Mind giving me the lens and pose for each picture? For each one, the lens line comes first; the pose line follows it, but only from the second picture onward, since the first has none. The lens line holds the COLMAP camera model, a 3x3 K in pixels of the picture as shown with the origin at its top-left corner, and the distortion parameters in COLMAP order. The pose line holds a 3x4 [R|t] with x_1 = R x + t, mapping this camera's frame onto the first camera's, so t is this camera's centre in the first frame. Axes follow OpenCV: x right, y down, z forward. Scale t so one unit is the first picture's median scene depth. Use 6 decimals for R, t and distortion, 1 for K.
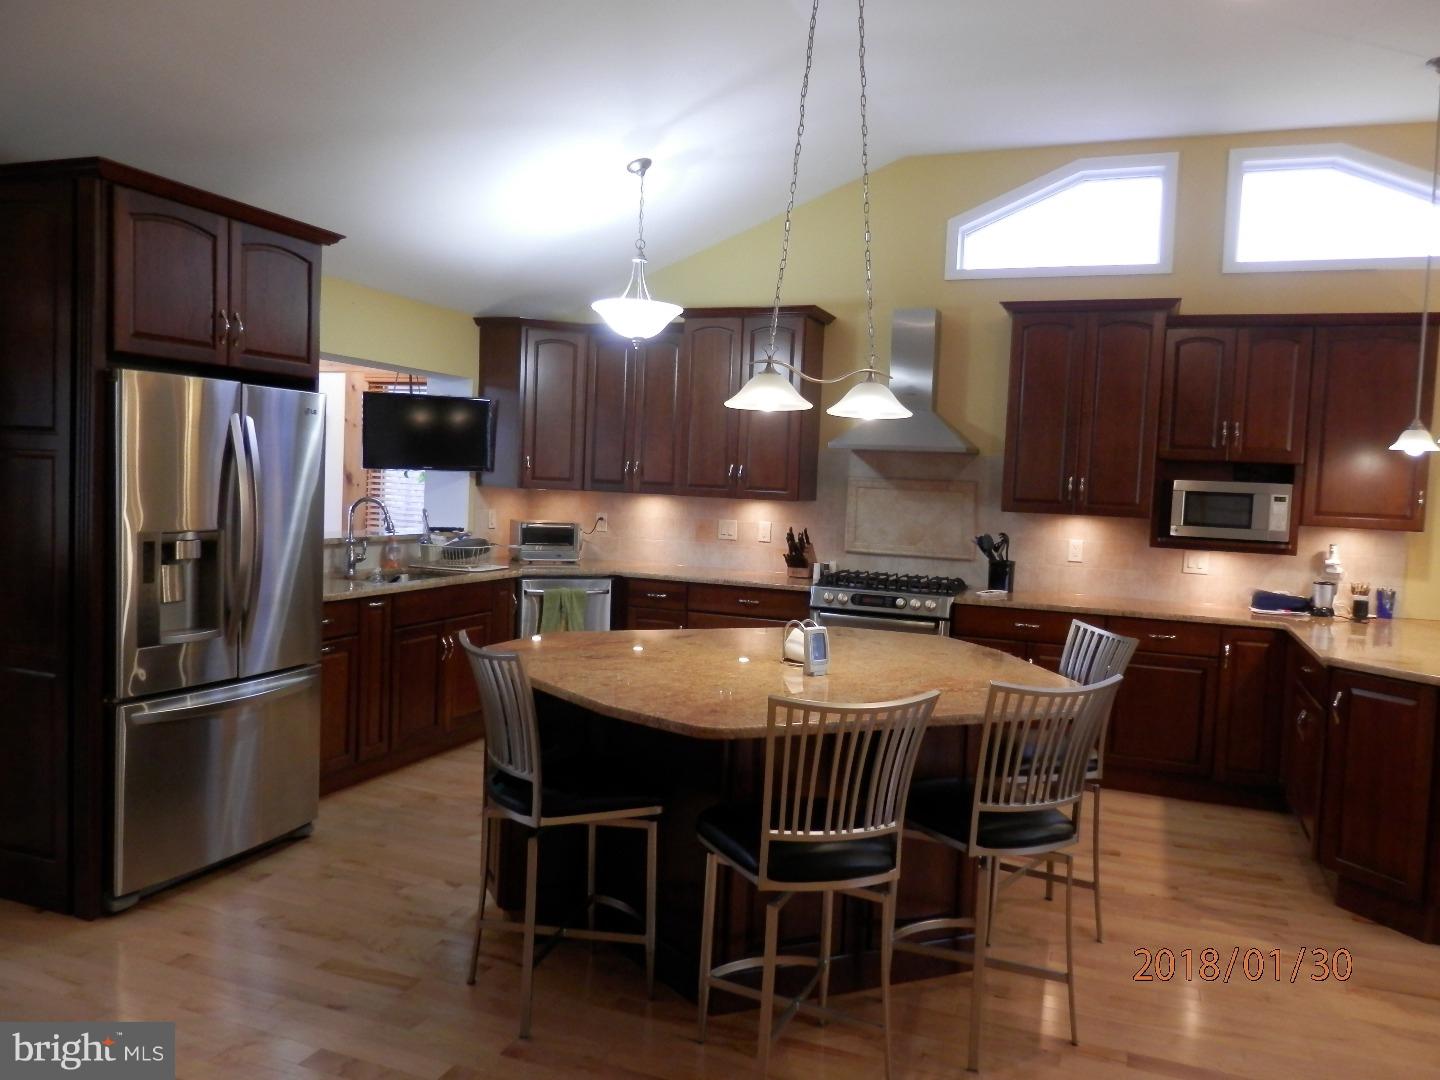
lens RADIAL K [[1074.2, 0, 733.8], [0, 1074.2, 538.9], [0, 0, 1]] dist [-0.002627, 0.010719]
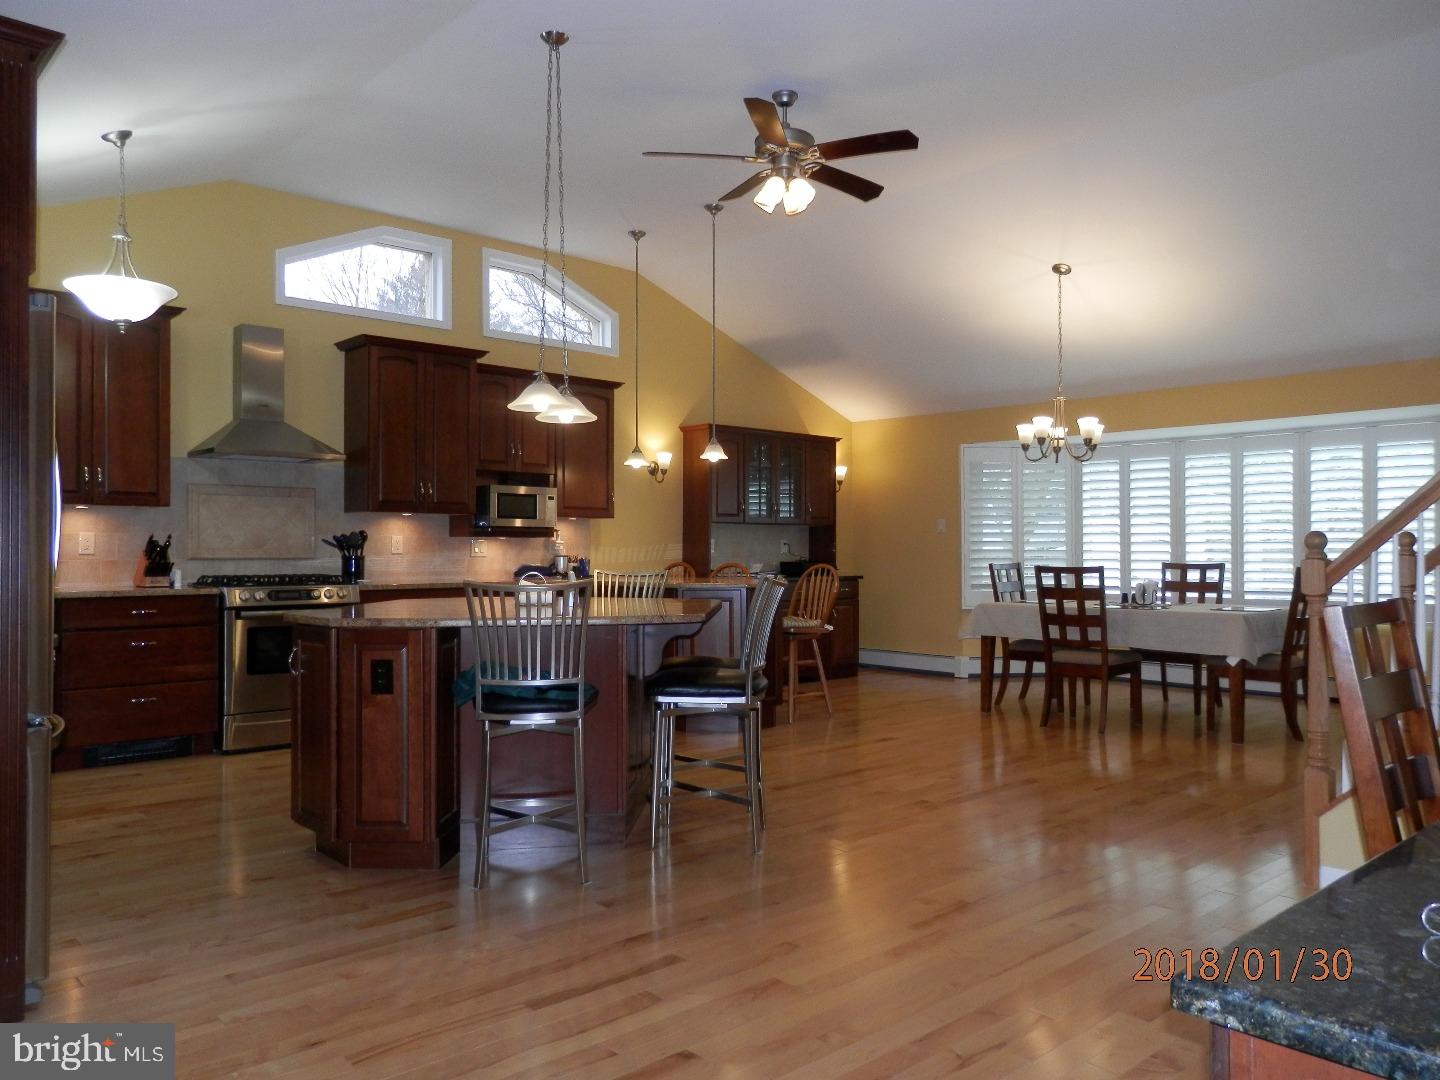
lens RADIAL K [[1074.2, 0, 733.8], [0, 1074.2, 538.9], [0, 0, 1]] dist [-0.002627, 0.010719]
pose [[0.441721, -0.031197, 0.896610, -0.647857], [0.071295, 0.997455, -0.000418, 0.034630], [-0.894315, 0.064109, 0.442821, 0.129099]]
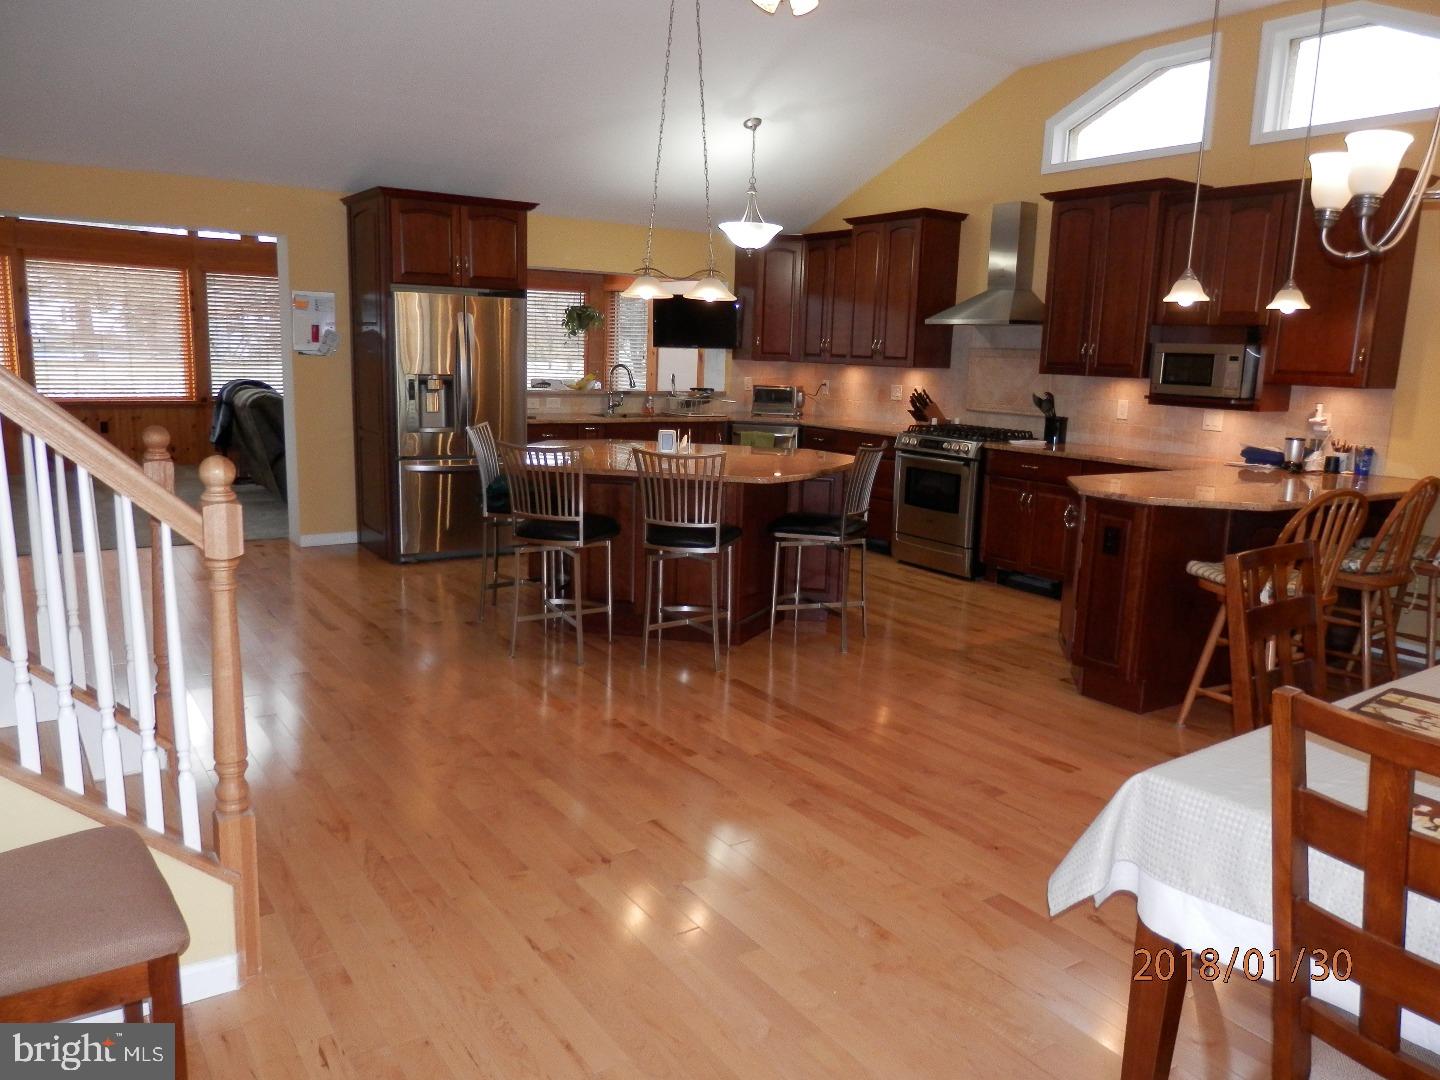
lens RADIAL K [[1073.4, 0, 720.0], [0, 1073.4, 540.0], [0, 0, 1]] dist [0.001371, 0.001411]
pose [[0.817651, 0.086600, -0.569164, 0.674685], [-0.031770, 0.993903, 0.105585, 0.044899], [0.574837, -0.068249, 0.815417, -0.195098]]
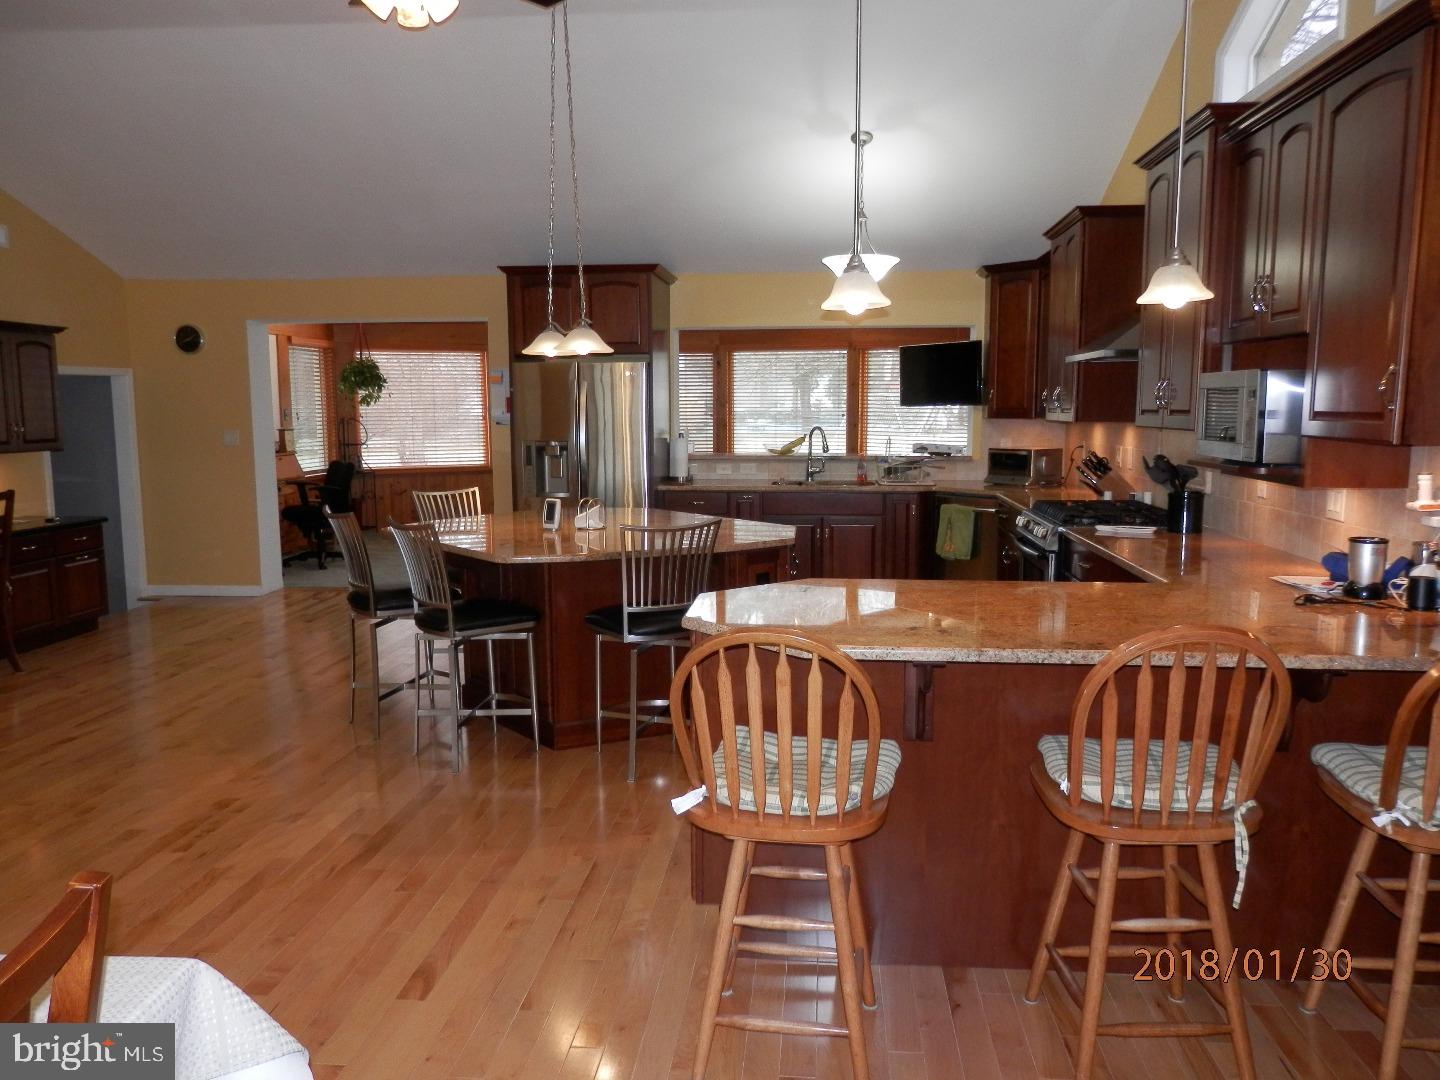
lens RADIAL K [[1074.2, 0, 733.8], [0, 1074.2, 538.9], [0, 0, 1]] dist [-0.002627, 0.010719]
pose [[0.276876, 0.076413, -0.957863, 0.965777], [-0.040723, 0.996871, 0.067753, 0.016974], [0.960042, 0.020247, 0.279121, 0.504448]]
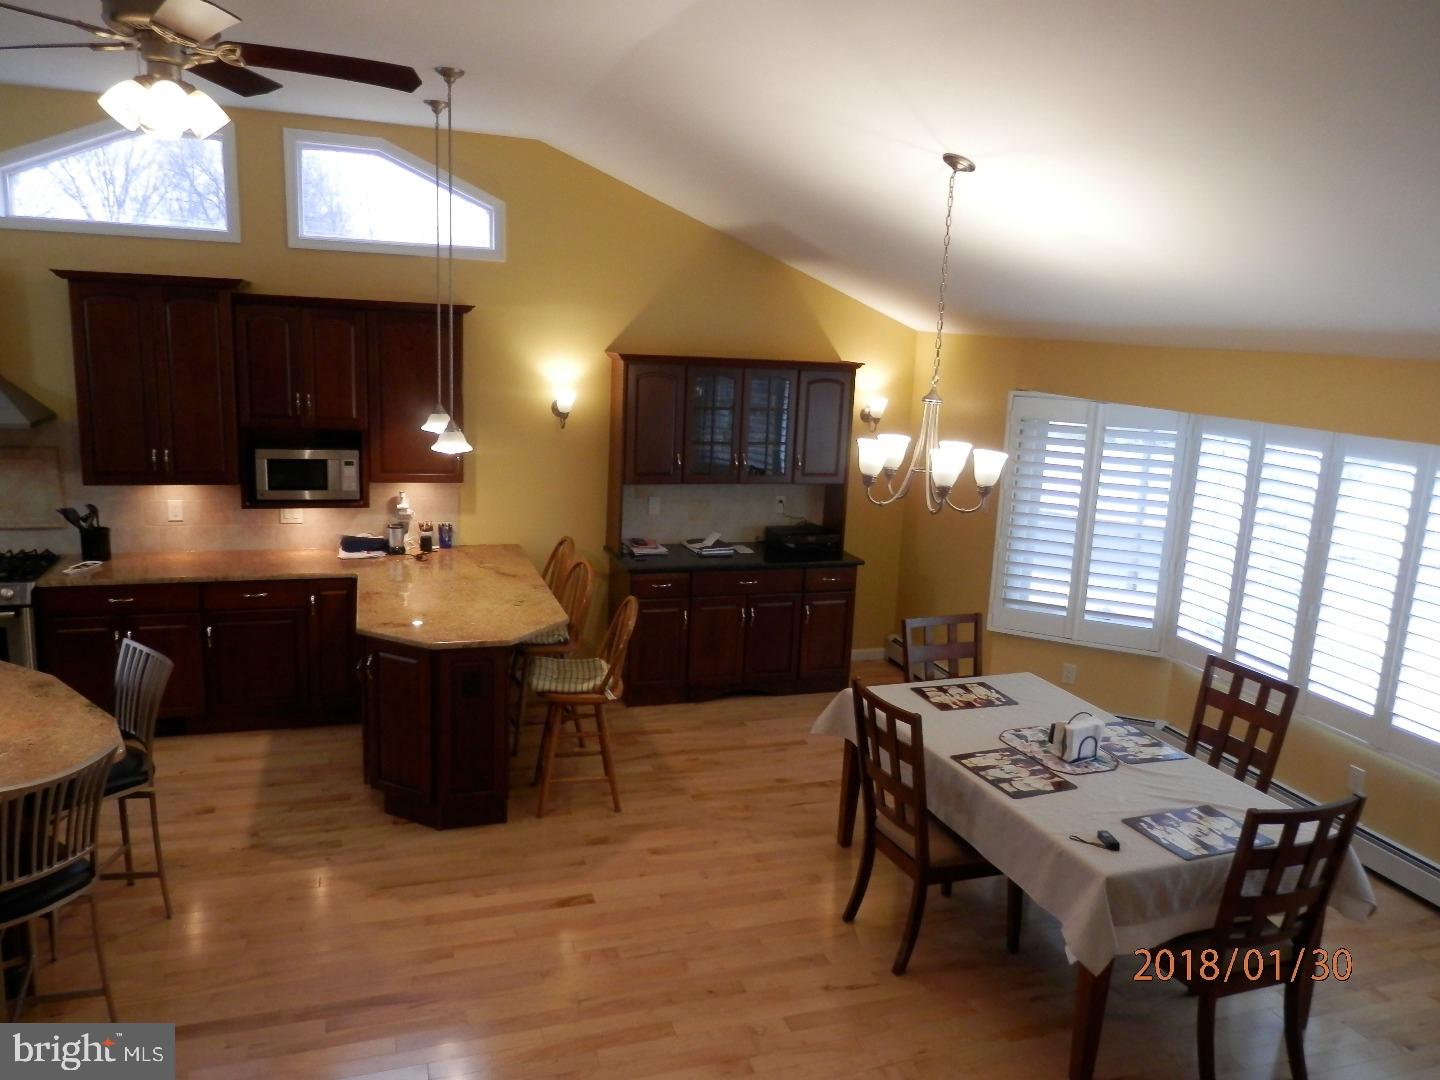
lens RADIAL K [[1076.2, 0, 729.5], [0, 1076.2, 539.2], [0, 0, 1]] dist [0.002137, 0.017707]
pose [[0.774180, -0.129790, 0.619516, 0.090950], [0.023392, 0.983950, 0.176907, -0.142719], [-0.632533, -0.122466, 0.764790, -0.145212]]
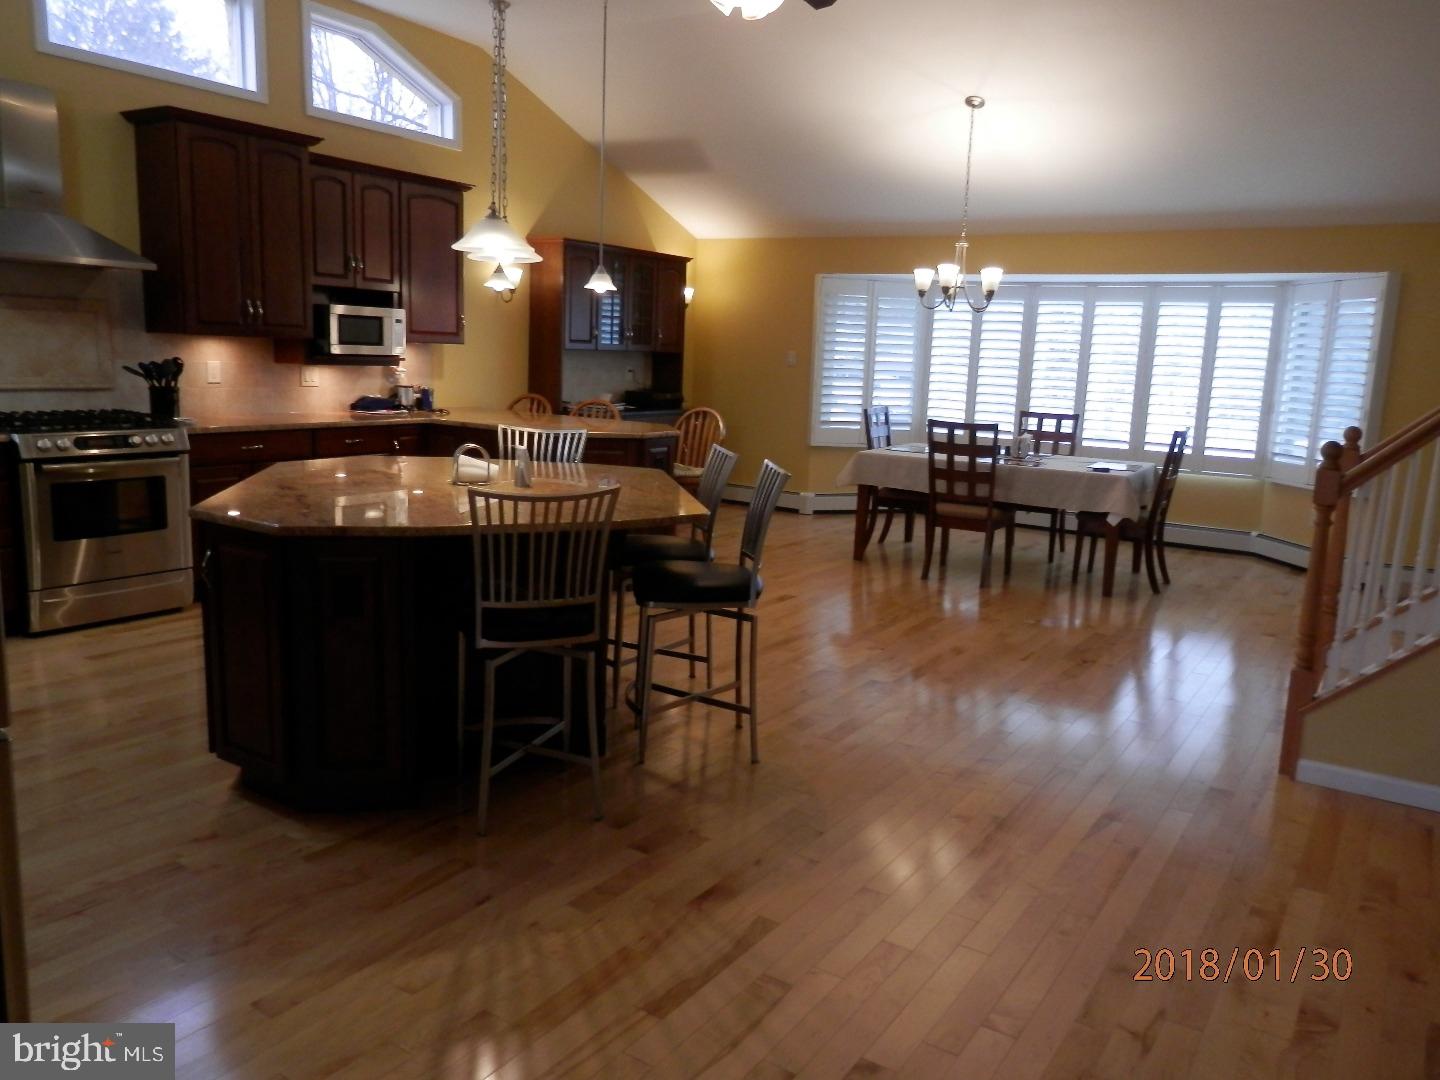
lens RADIAL K [[1074.2, 0, 733.8], [0, 1074.2, 538.9], [0, 0, 1]] dist [-0.002627, 0.010719]
pose [[0.215007, -0.202411, 0.955407, -0.619570], [0.025949, 0.979125, 0.201596, -0.028455], [-0.976268, -0.018553, 0.215771, 0.319979]]
